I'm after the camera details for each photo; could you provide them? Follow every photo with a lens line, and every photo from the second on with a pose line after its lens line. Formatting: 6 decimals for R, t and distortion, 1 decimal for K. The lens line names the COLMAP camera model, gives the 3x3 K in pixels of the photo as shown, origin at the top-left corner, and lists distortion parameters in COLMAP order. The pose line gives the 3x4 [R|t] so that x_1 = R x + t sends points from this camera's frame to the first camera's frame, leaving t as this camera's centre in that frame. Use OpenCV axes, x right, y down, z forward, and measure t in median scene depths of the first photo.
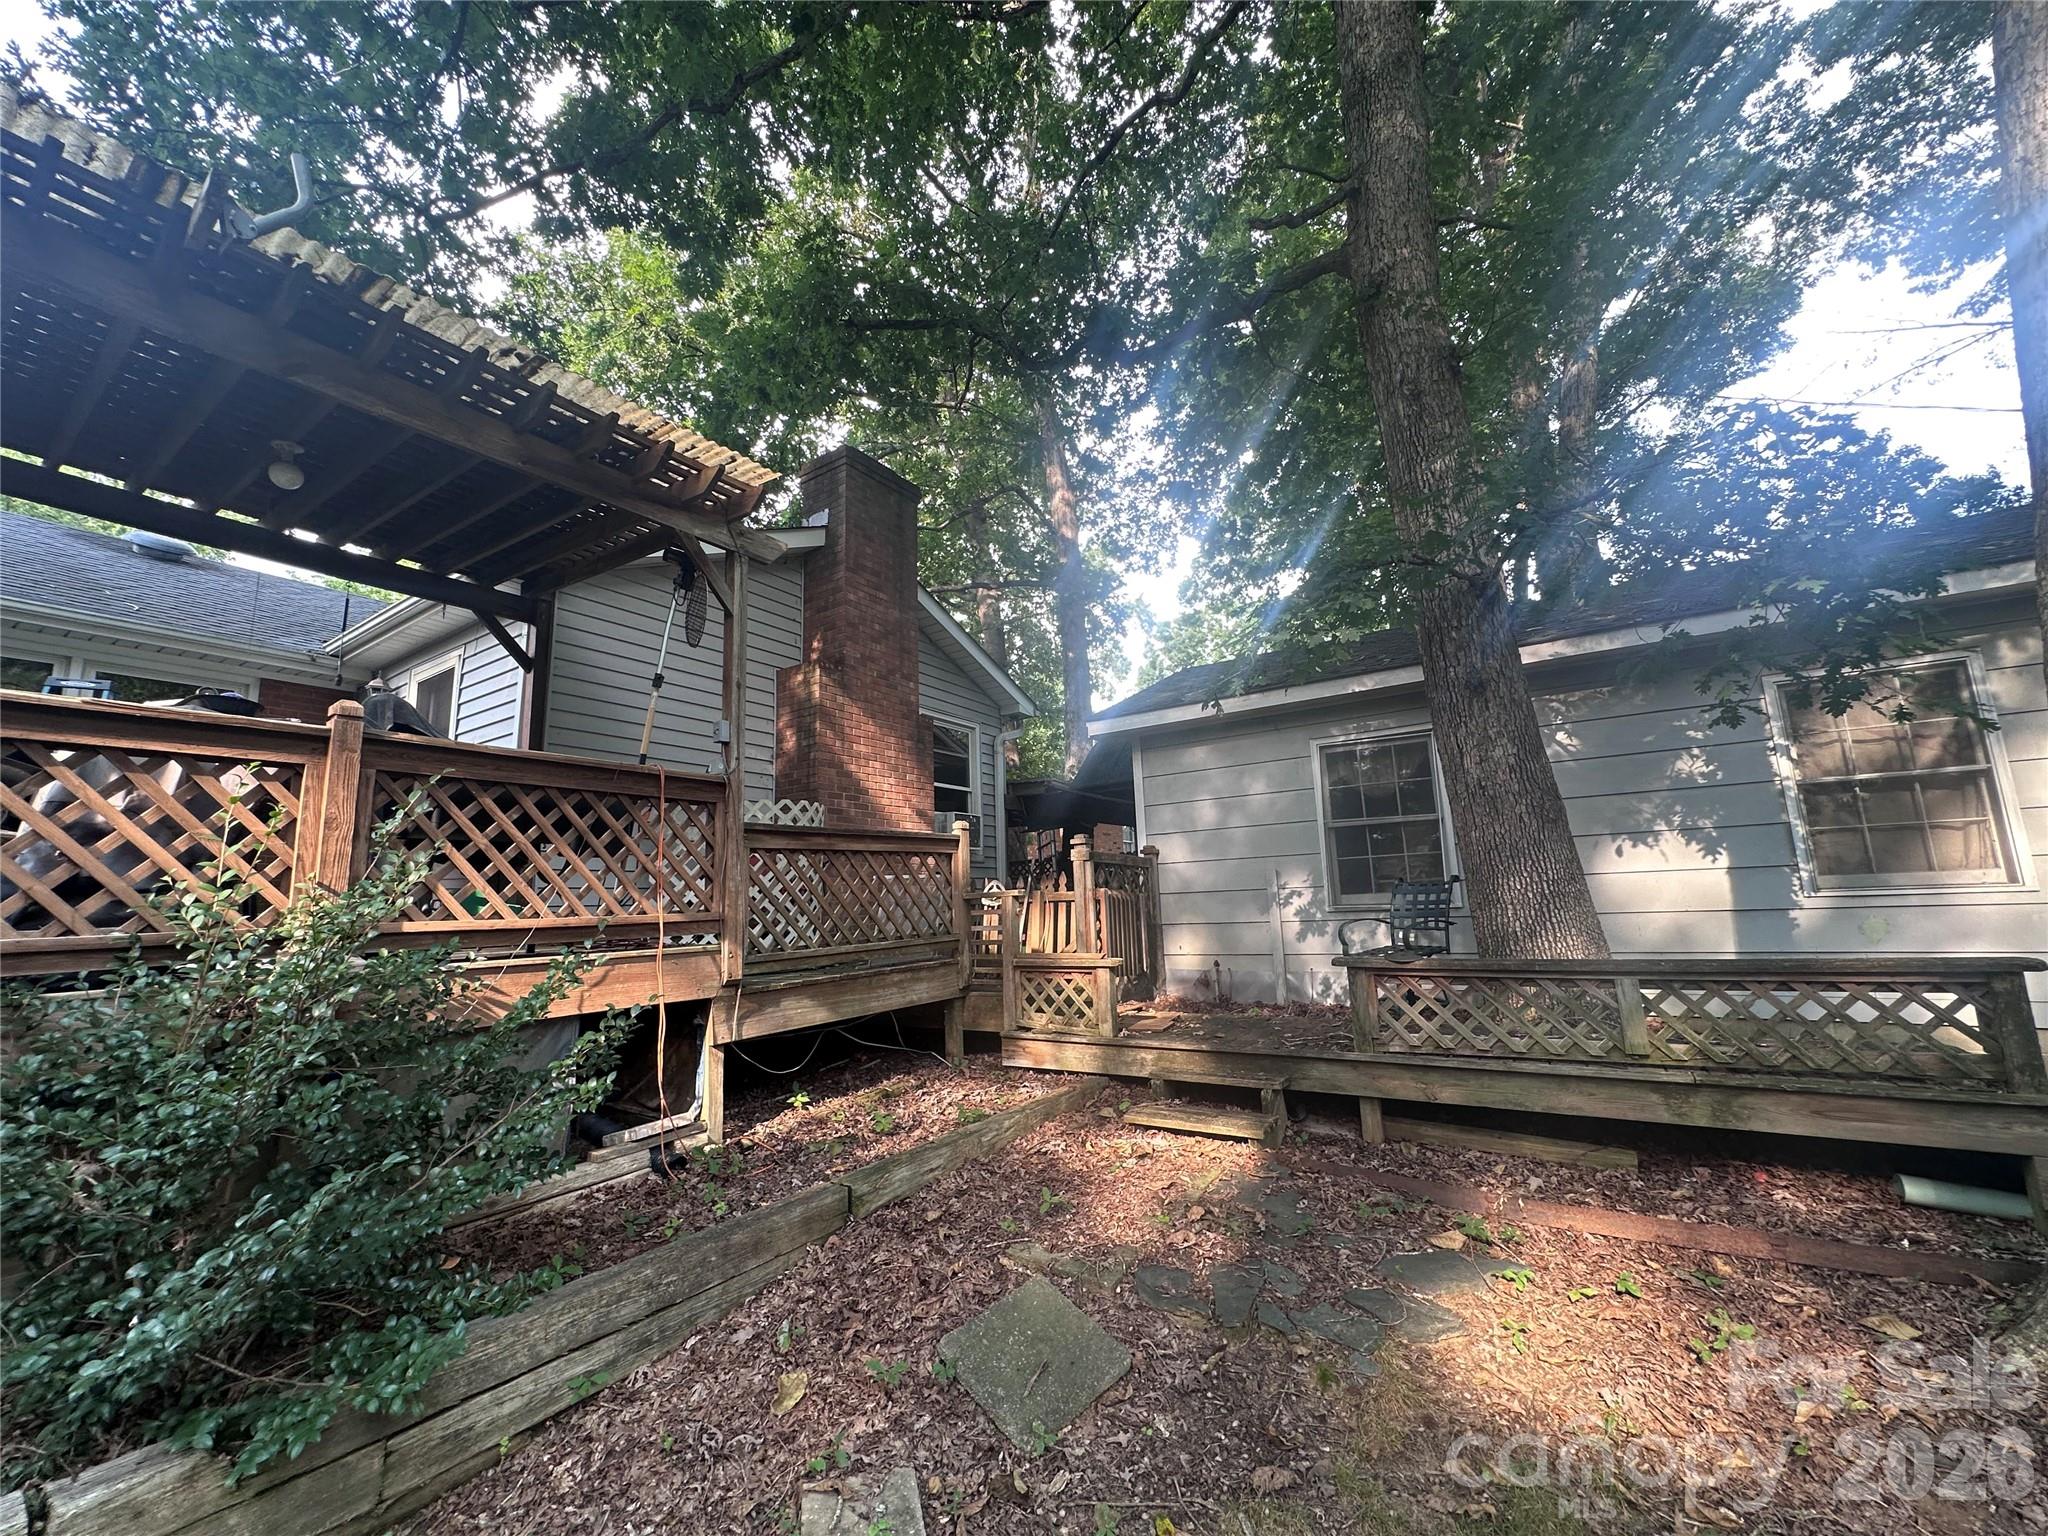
lens RADIAL K [[818.5, 0, 1024.5], [0, 818.5, 768.5], [0, 0, 1]] dist [-0.003319, 0.000860]
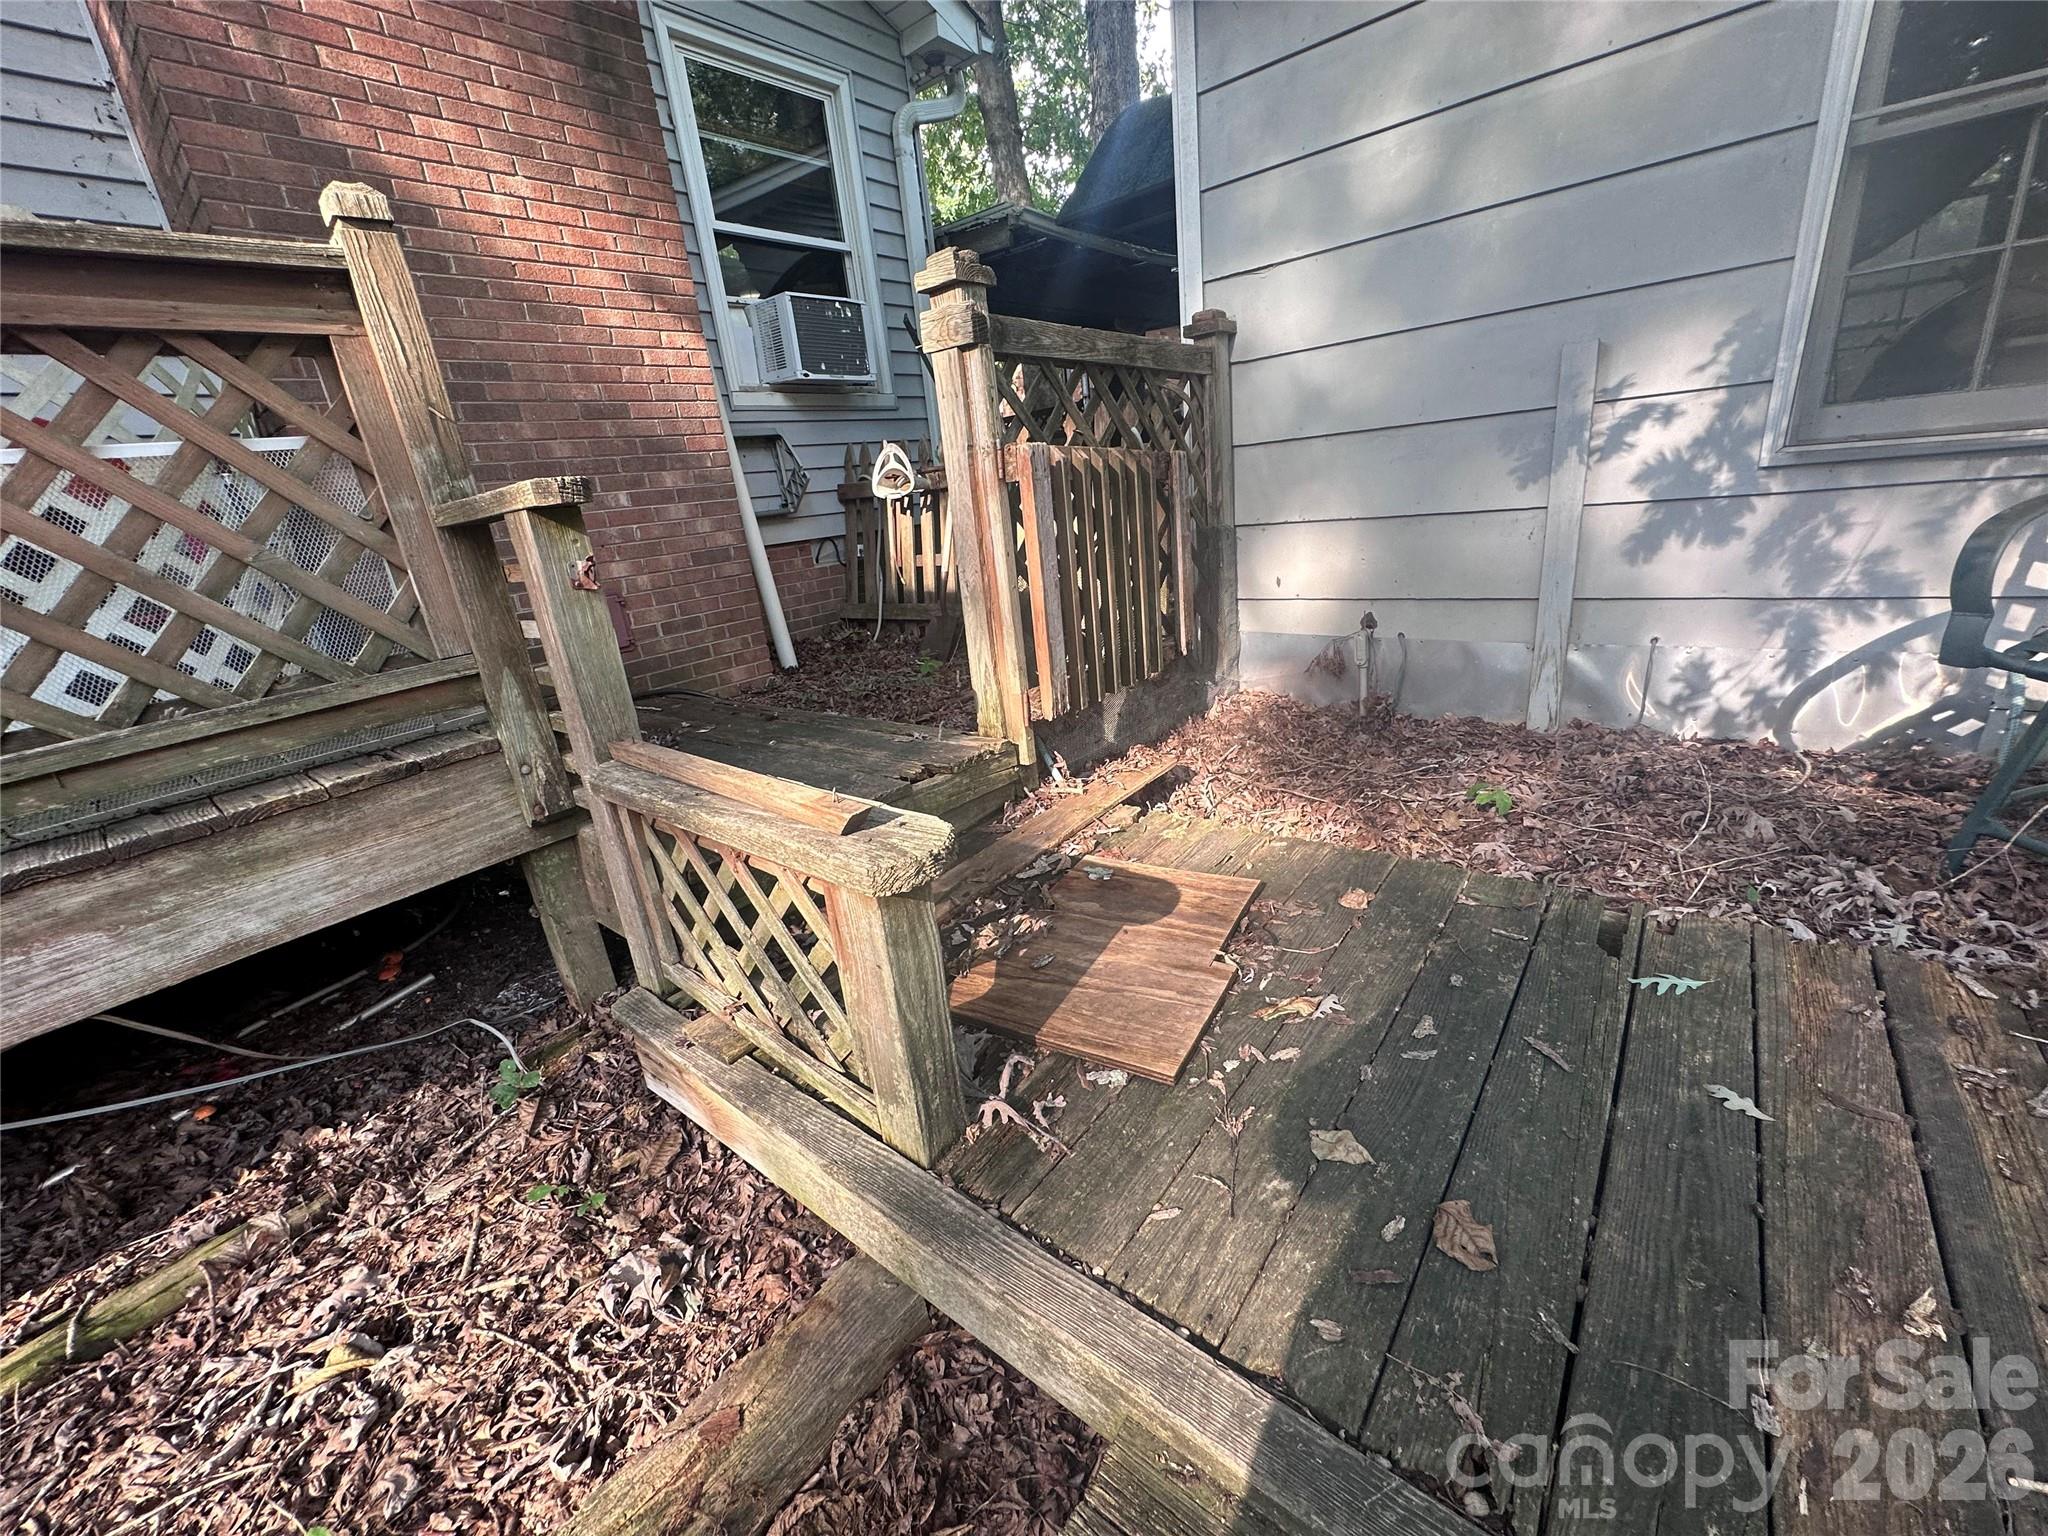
lens RADIAL K [[818.5, 0, 1020.1], [0, 818.5, 766.3], [0, 0, 1]] dist [-0.003319, 0.000860]
pose [[0.991388, -0.028394, -0.127841, 0.160957], [0.086897, 0.872962, 0.479985, 0.131543], [0.097972, -0.486961, 0.867912, 0.843586]]
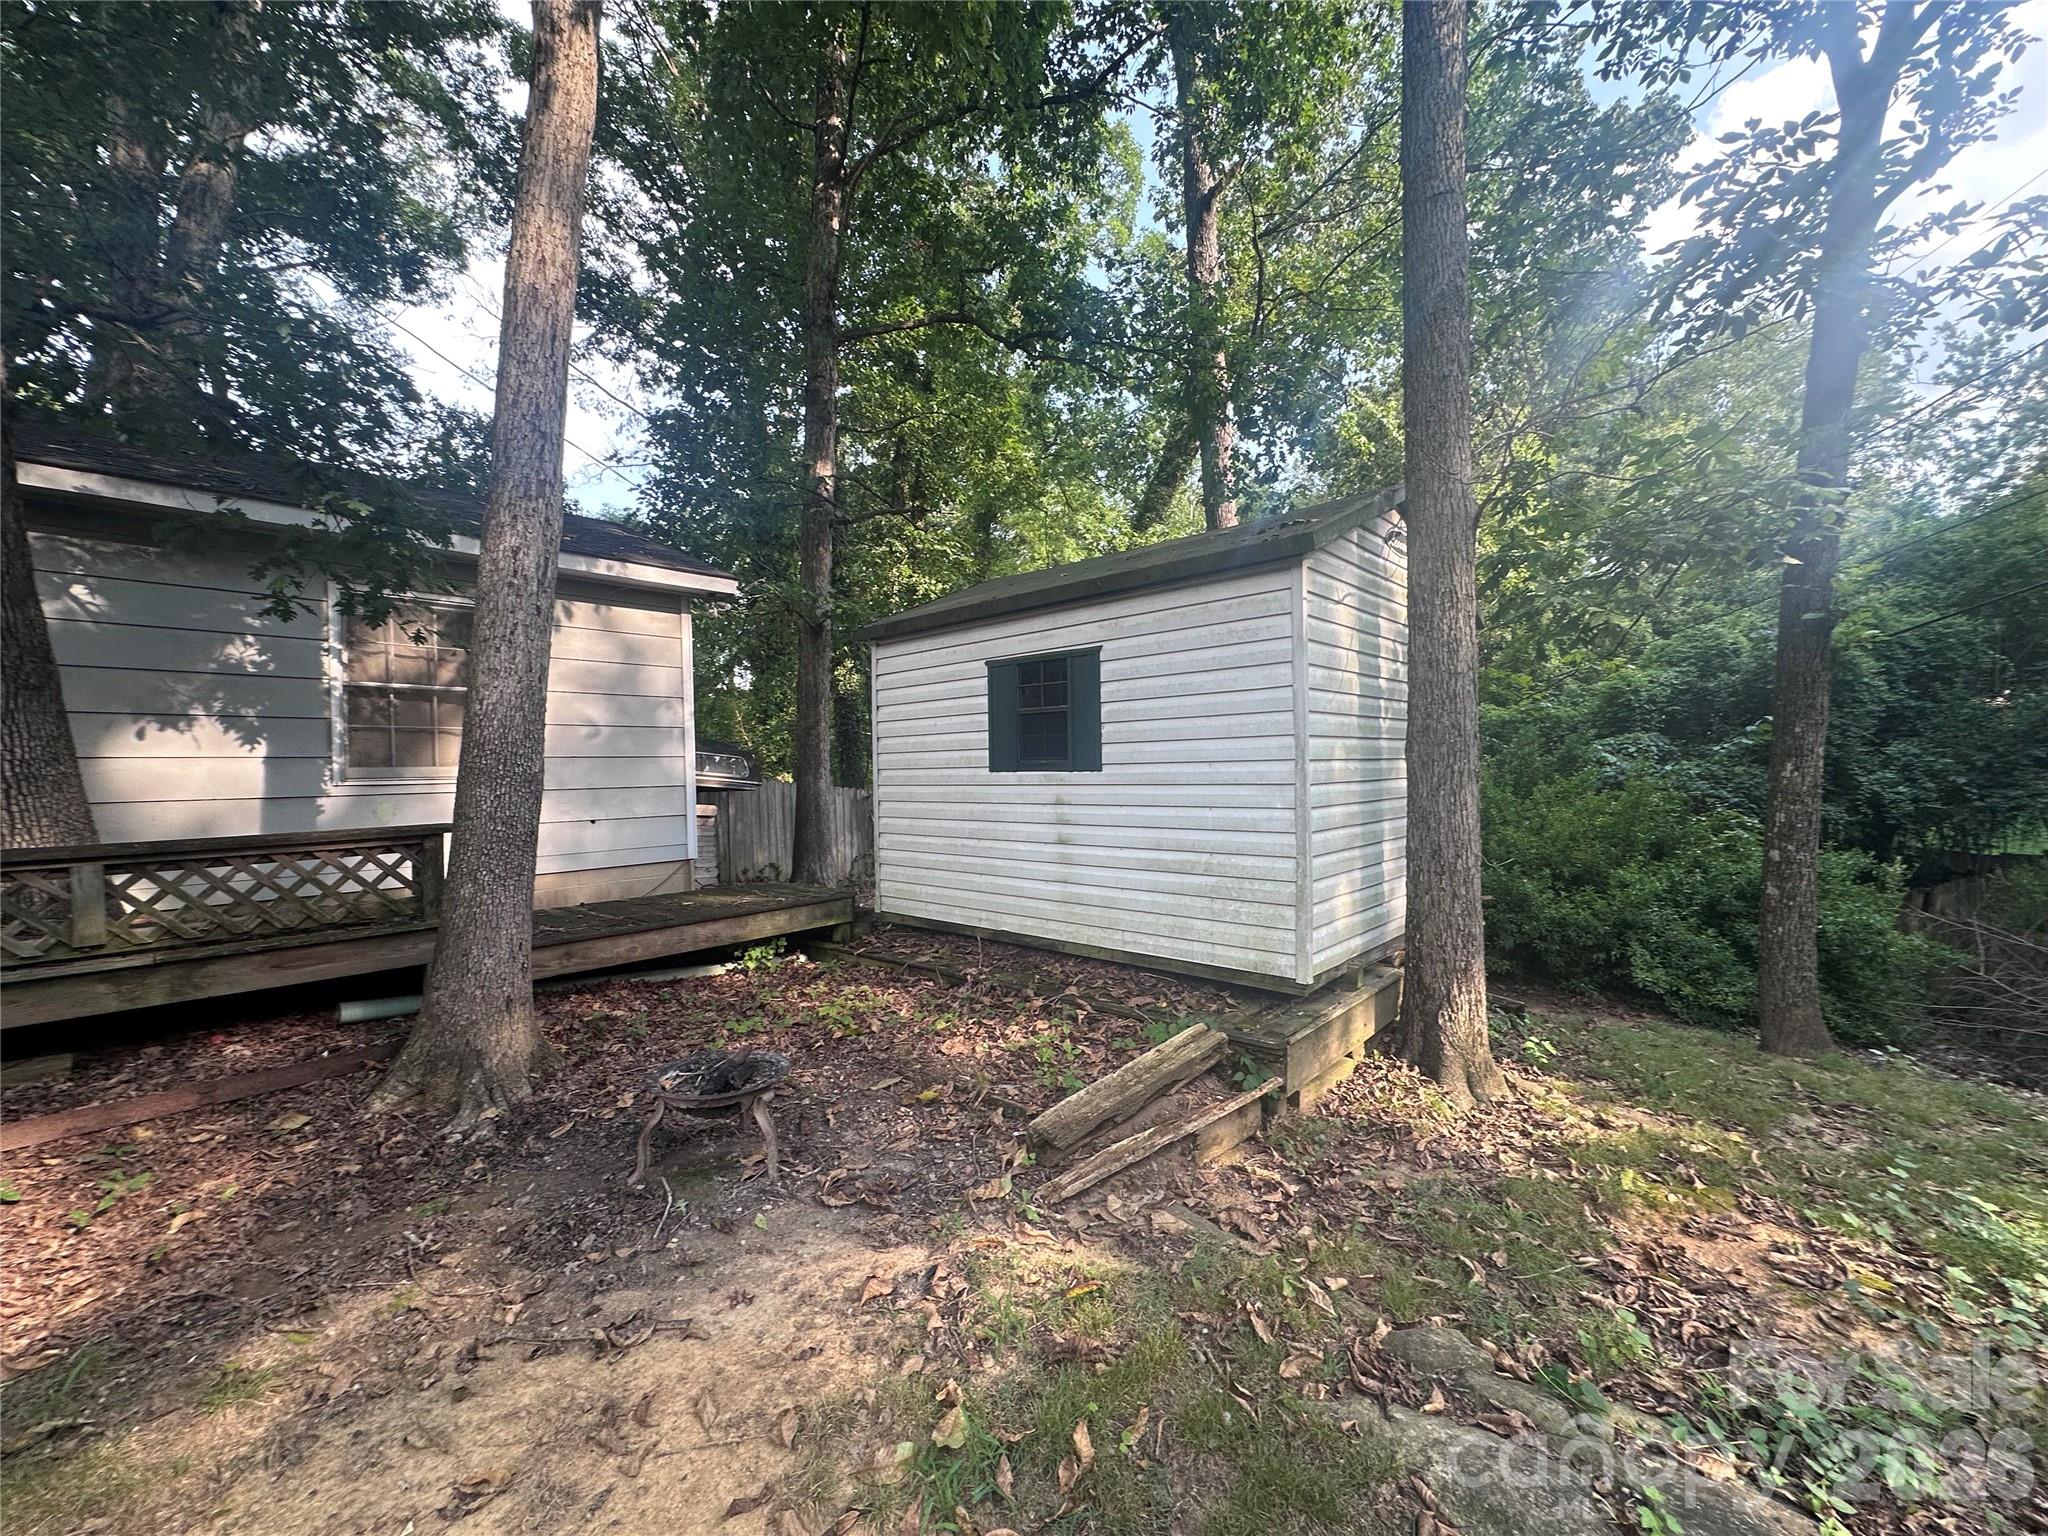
lens RADIAL K [[818.5, 0, 1026.0], [0, 818.5, 770.1], [0, 0, 1]] dist [-0.003319, 0.000860]
pose [[0.158604, 0.032160, 0.986818, 0.007828], [-0.149013, 0.988801, -0.008275, 0.004669], [-0.976033, -0.145736, 0.161620, -0.099561]]
